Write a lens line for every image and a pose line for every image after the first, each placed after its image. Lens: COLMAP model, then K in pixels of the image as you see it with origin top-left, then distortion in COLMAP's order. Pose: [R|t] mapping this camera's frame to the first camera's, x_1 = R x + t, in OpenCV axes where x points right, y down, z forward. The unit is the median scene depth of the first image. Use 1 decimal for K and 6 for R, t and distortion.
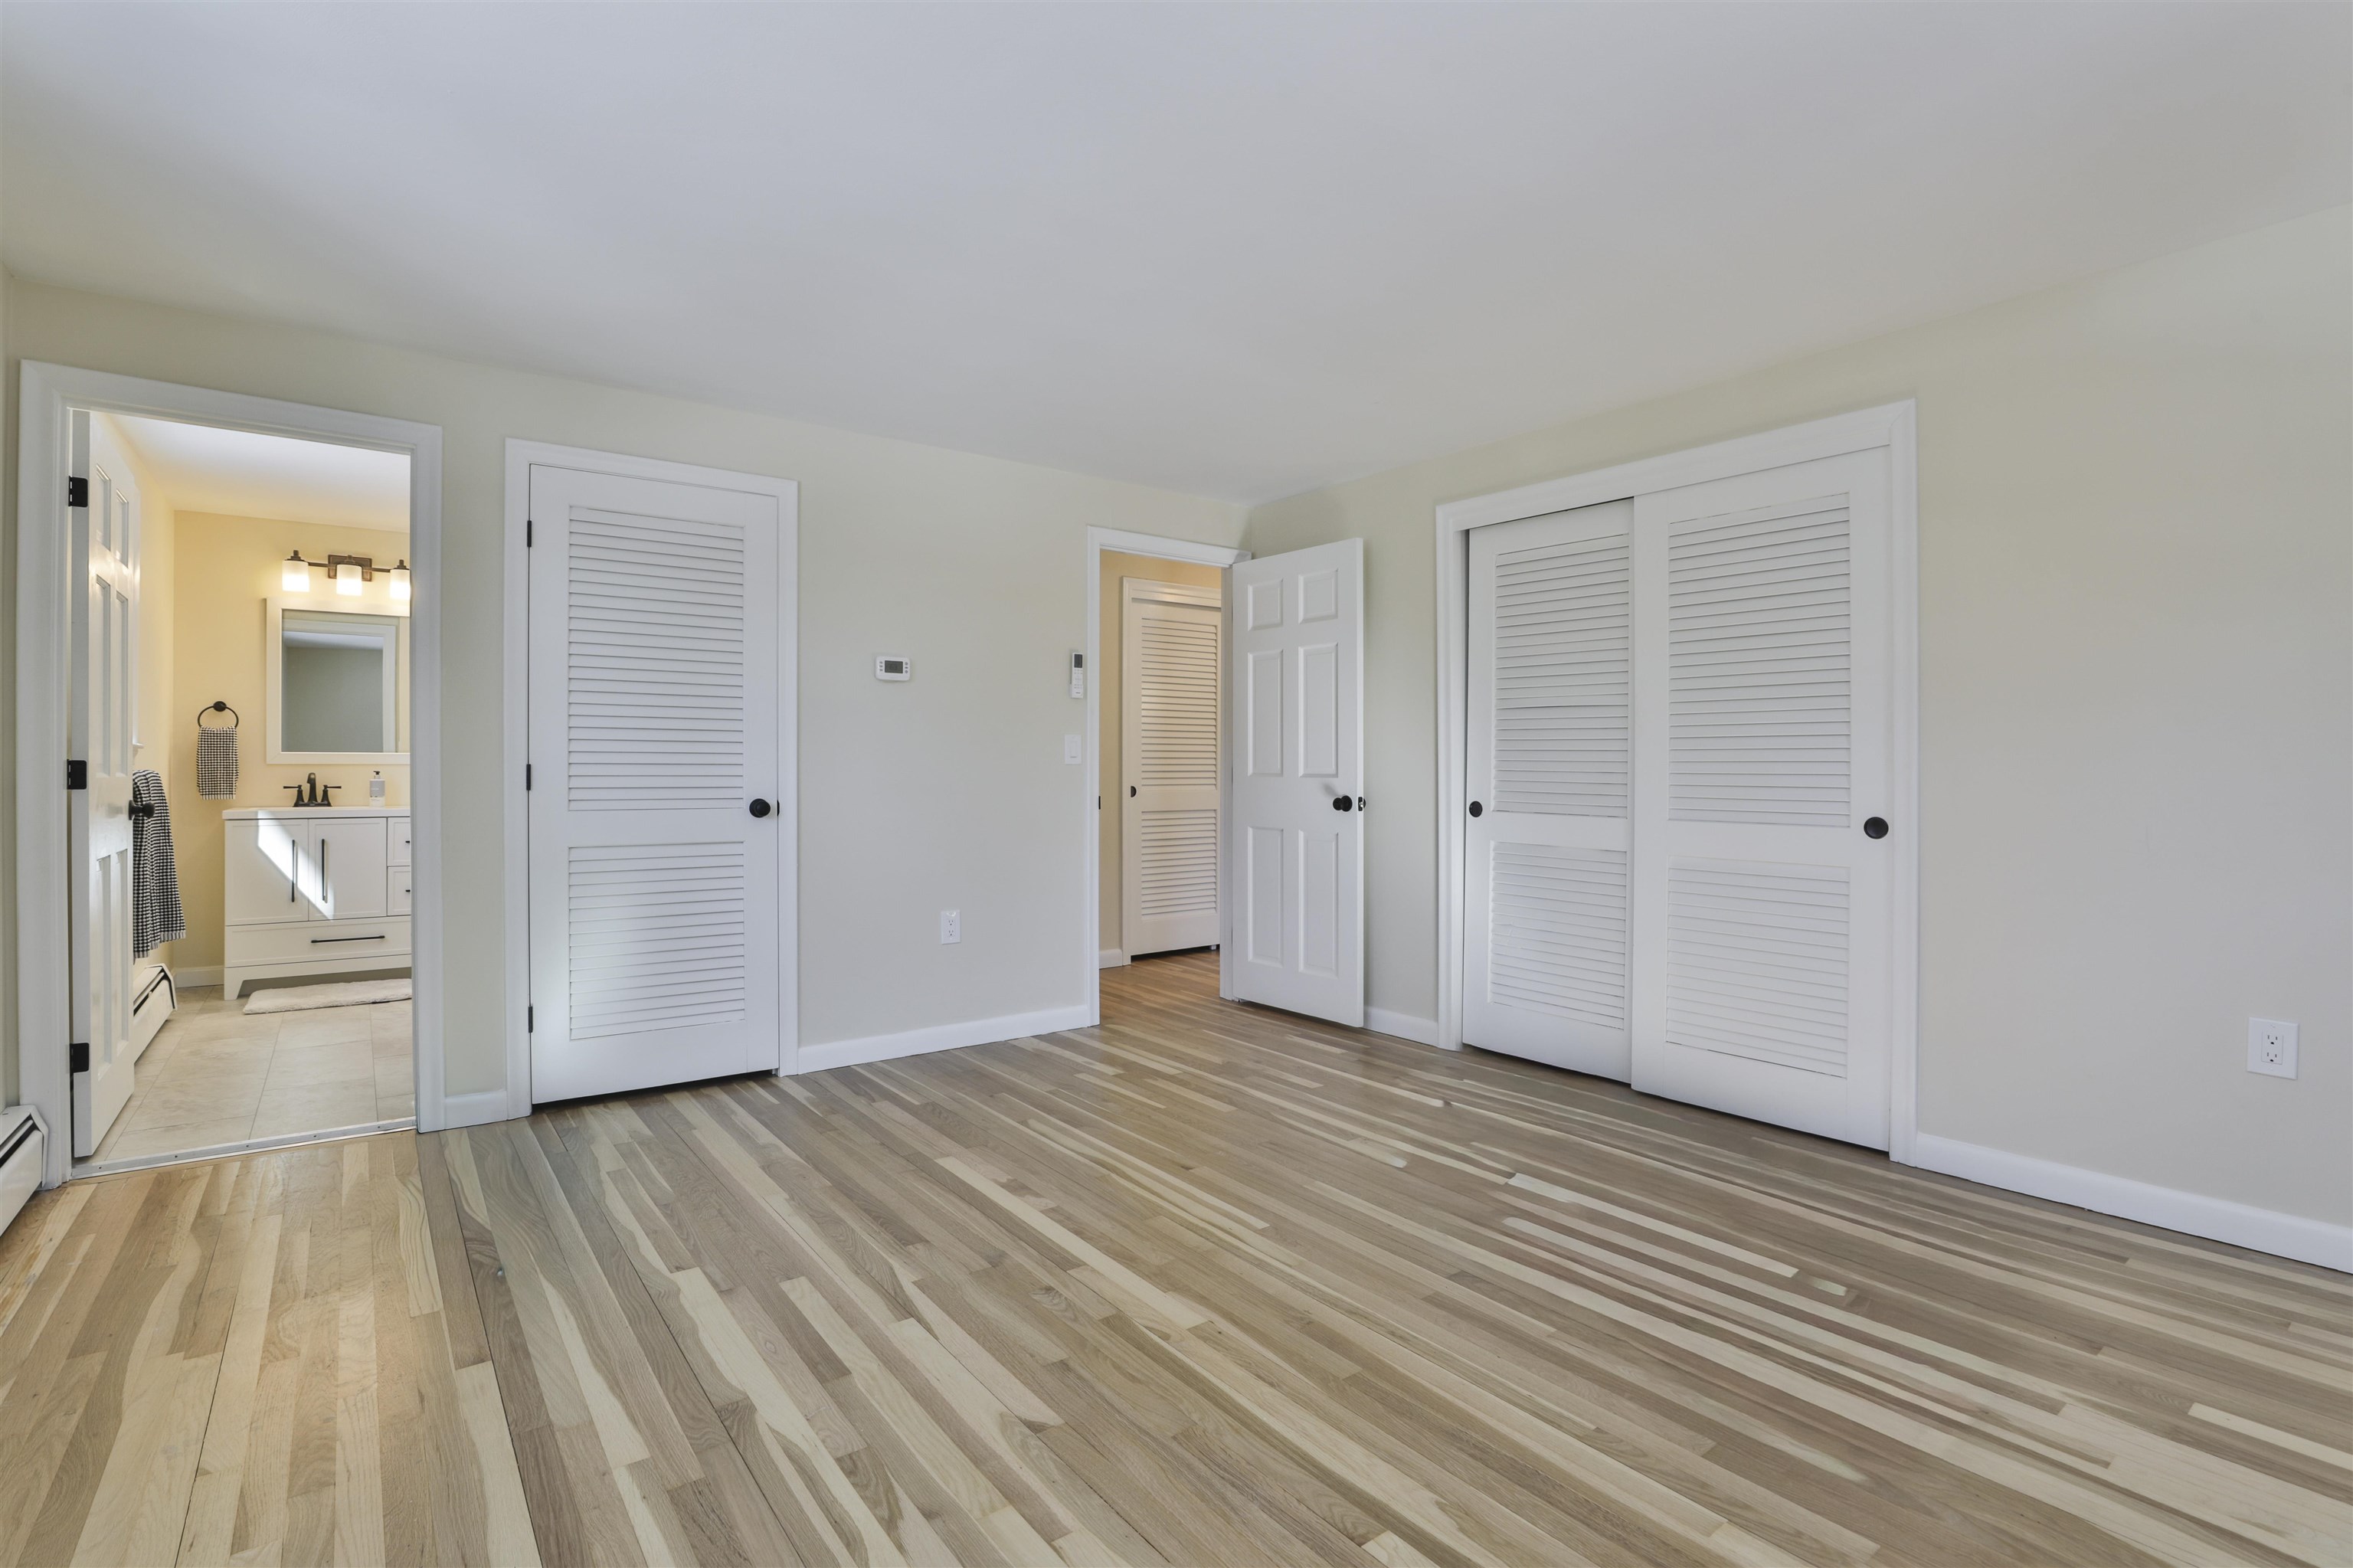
lens RADIAL K [[1104.4, 0, 1173.0], [0, 1104.4, 762.7], [0, 0, 1]] dist [-0.050515, 0.015720]
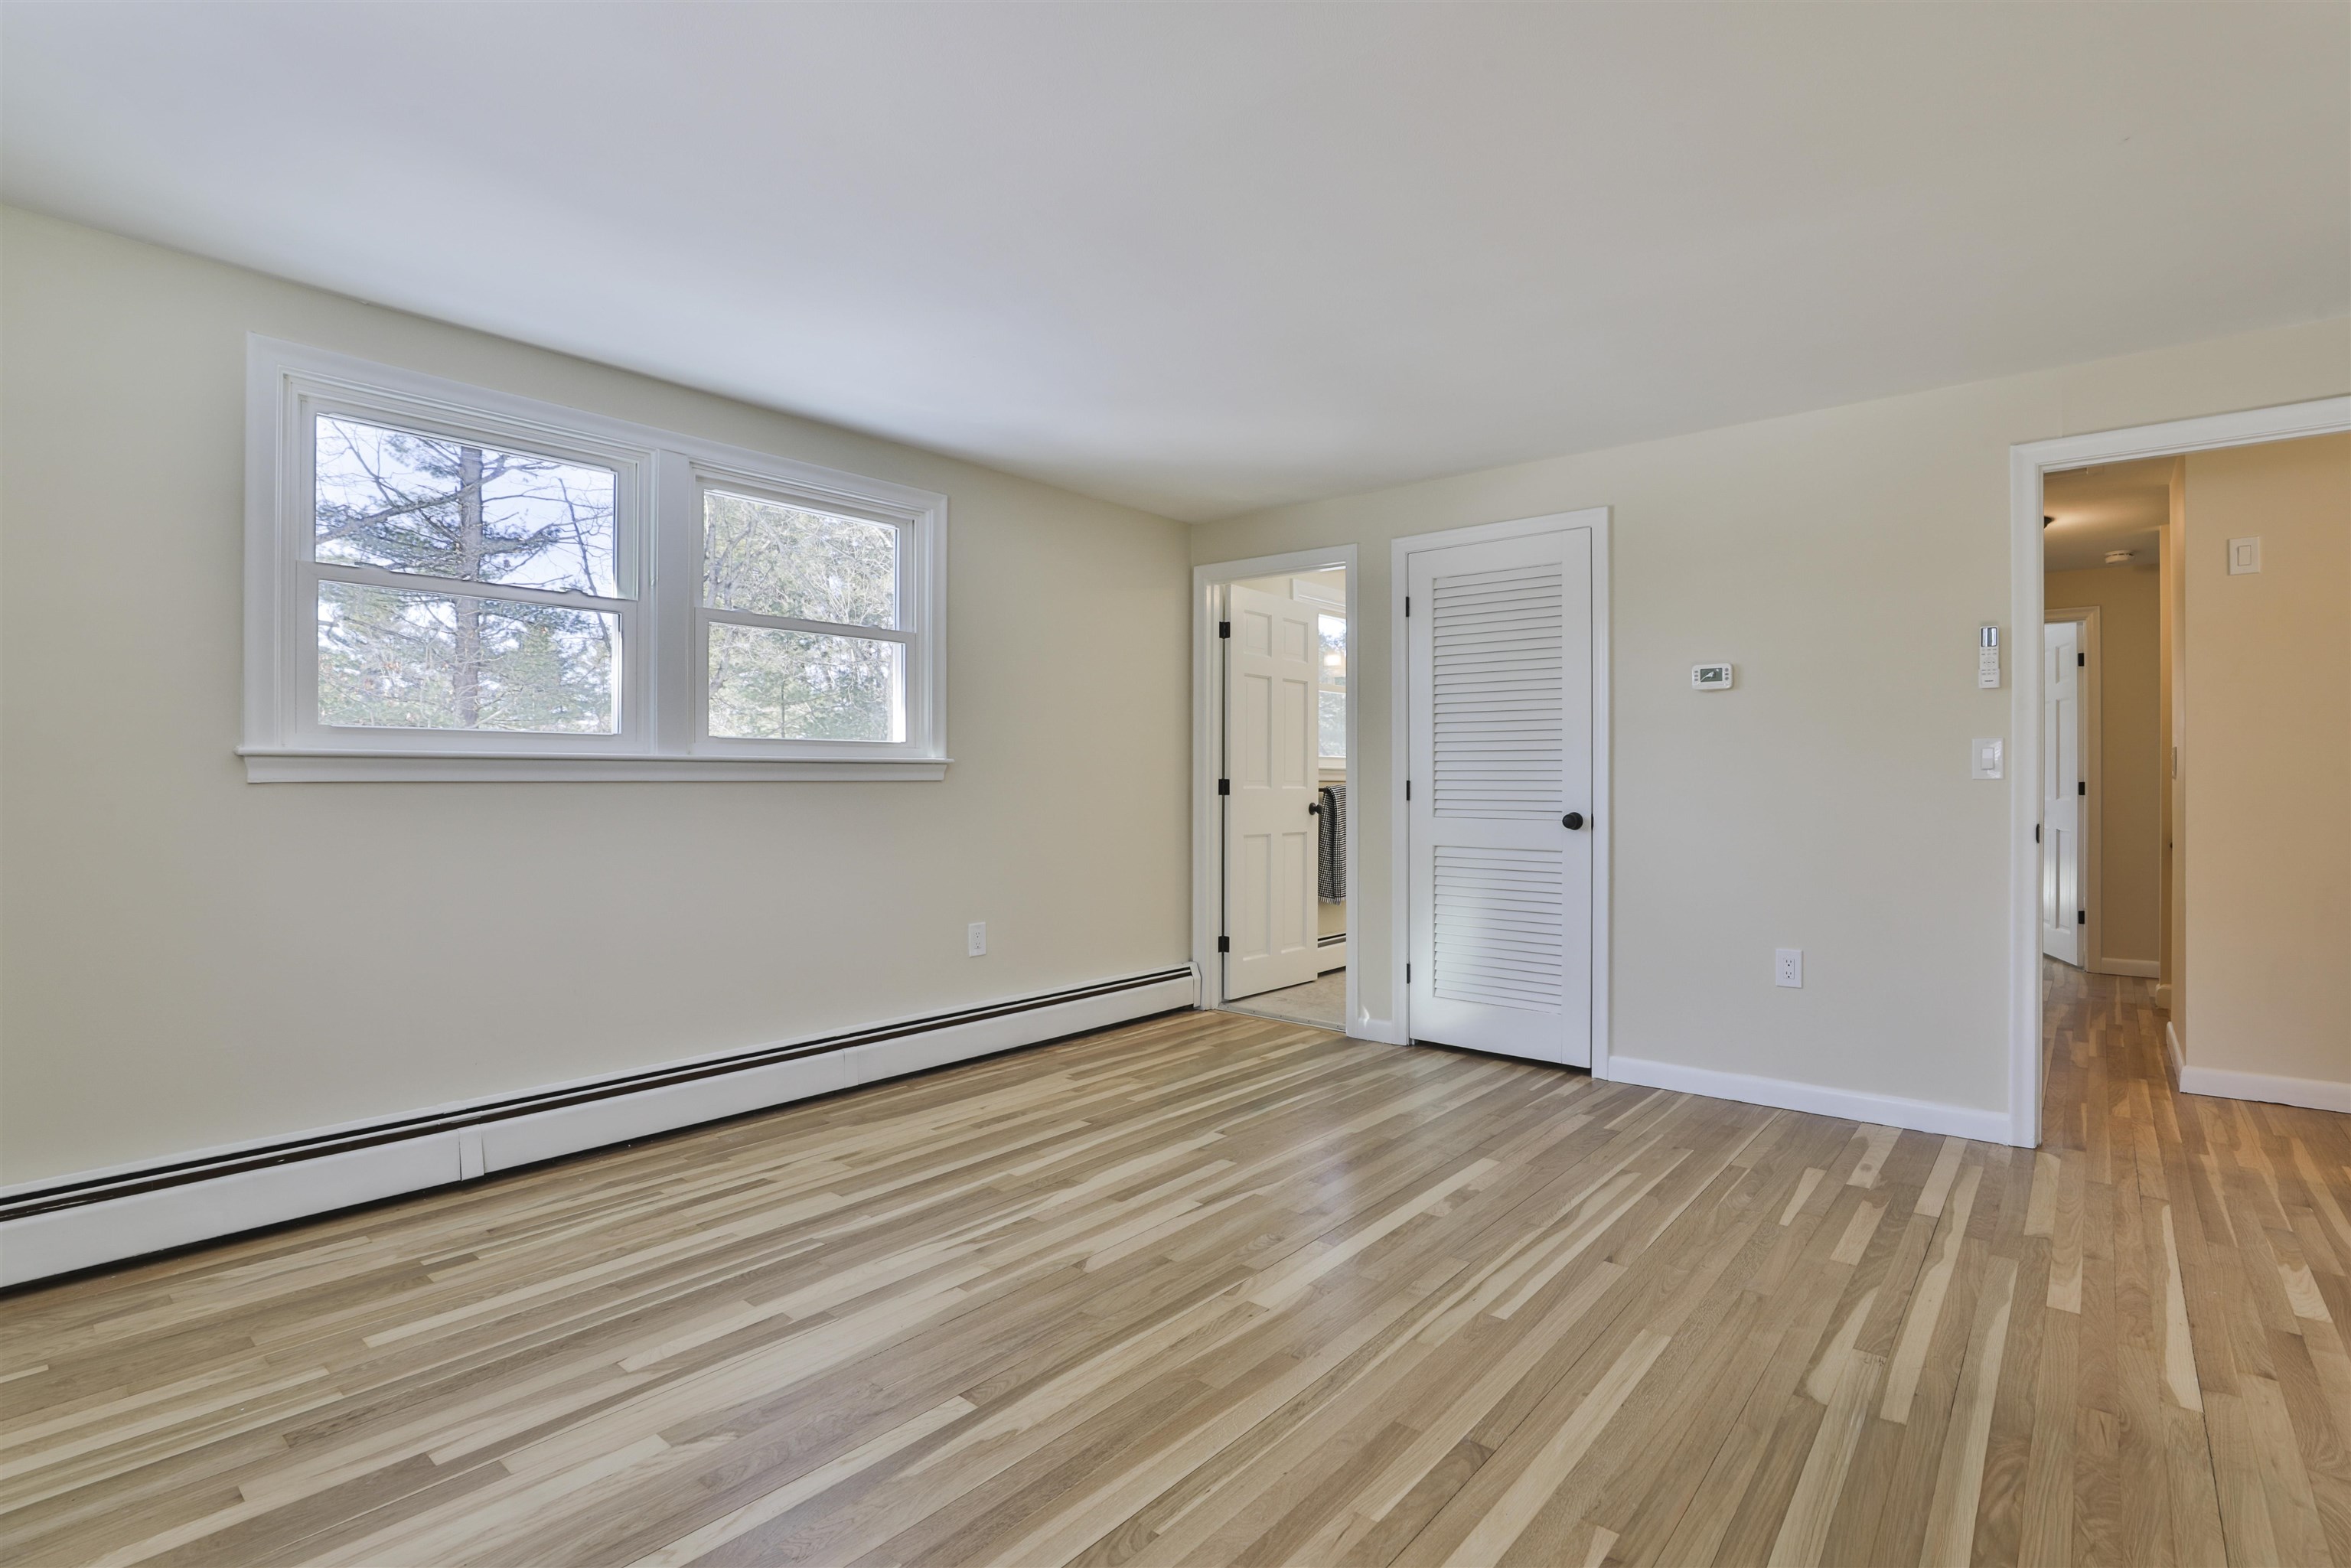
lens RADIAL K [[1103.4, 0, 1172.0], [0, 1103.4, 762.8], [0, 0, 1]] dist [-0.050515, 0.015720]
pose [[0.219821, -0.017928, -0.975375, 0.671448], [0.002350, 0.999838, -0.017848, 0.003376], [0.975537, 0.001631, 0.219828, 0.435959]]
